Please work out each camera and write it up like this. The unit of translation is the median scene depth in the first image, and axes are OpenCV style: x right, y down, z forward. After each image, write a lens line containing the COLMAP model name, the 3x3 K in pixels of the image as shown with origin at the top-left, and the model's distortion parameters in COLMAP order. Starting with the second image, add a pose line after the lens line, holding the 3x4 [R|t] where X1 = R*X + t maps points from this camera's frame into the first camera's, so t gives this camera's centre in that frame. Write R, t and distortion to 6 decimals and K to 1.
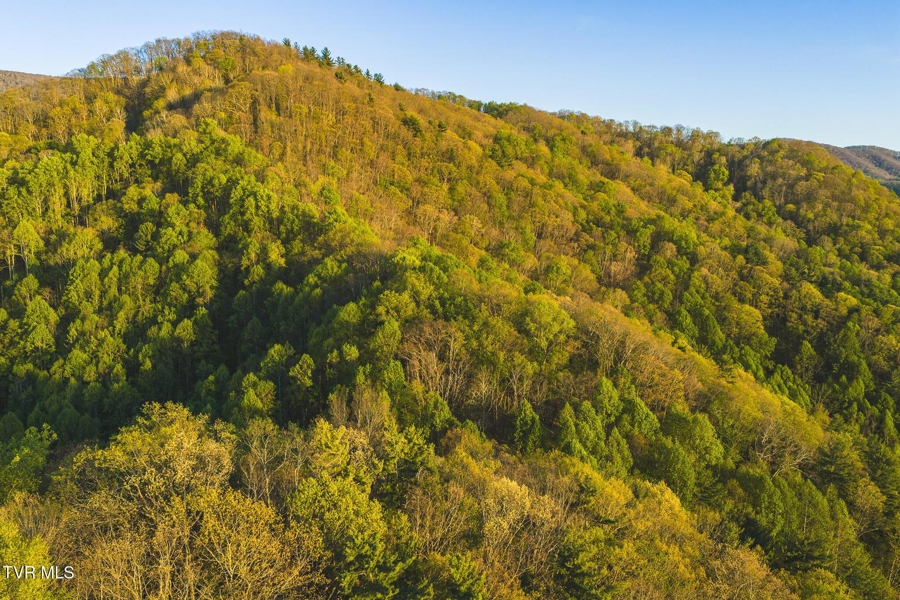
lens RADIAL K [[746.5, 0, 451.3], [0, 746.5, 300.0], [0, 0, 1]] dist [0.002992, 0.003702]
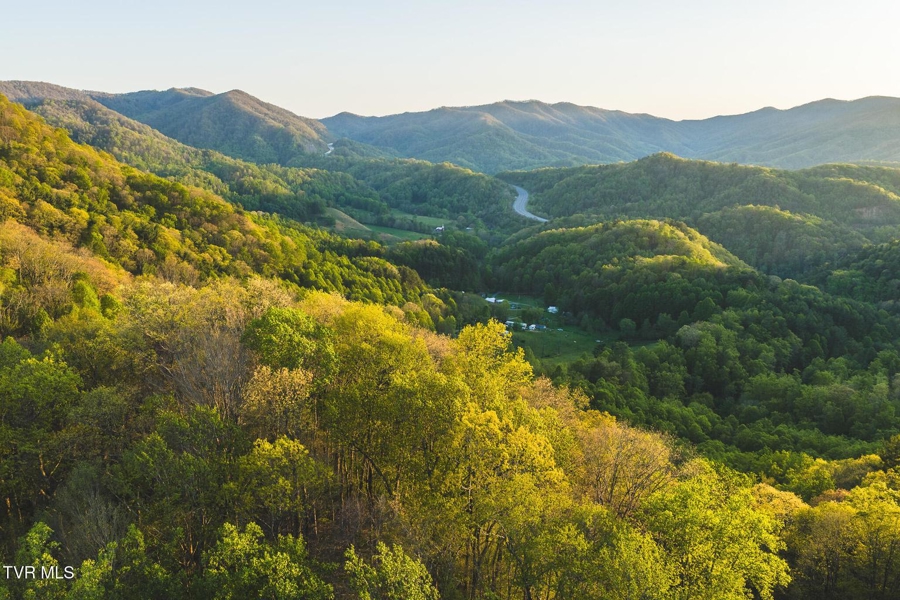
lens RADIAL K [[746.5, 0, 449.9], [0, 746.5, 300.5], [0, 0, 1]] dist [0.002992, 0.003702]
pose [[0.437998, -0.186825, 0.879349, -0.140244], [0.100599, 0.982209, 0.158571, 0.003009], [-0.893329, 0.019008, 0.449000, 0.002310]]
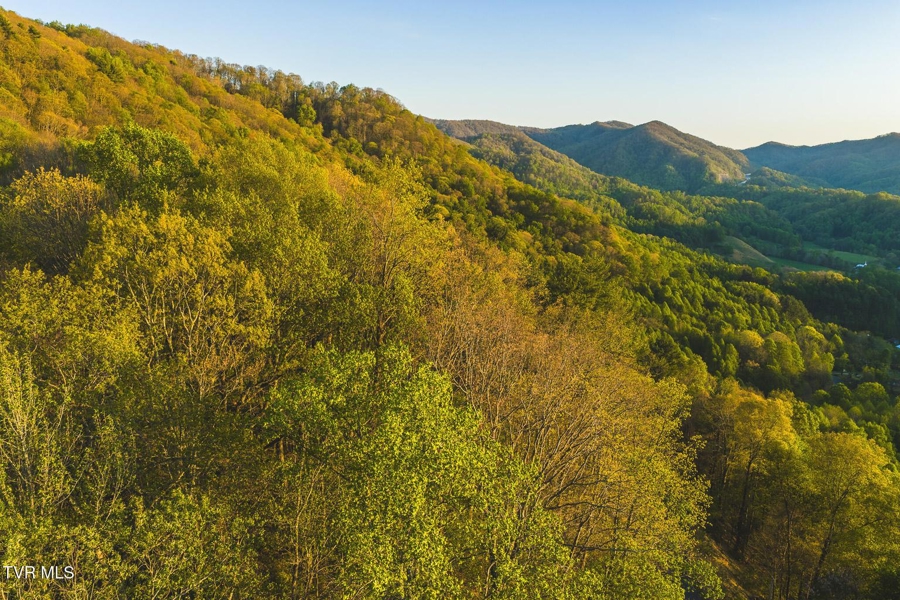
lens RADIAL K [[746.5, 0, 452.0], [0, 746.5, 298.7], [0, 0, 1]] dist [0.002992, 0.003702]
pose [[0.836464, -0.086959, 0.541078, -0.073275], [0.057971, 0.995831, 0.070426, 0.033985], [-0.544946, -0.027542, 0.838018, -0.017150]]
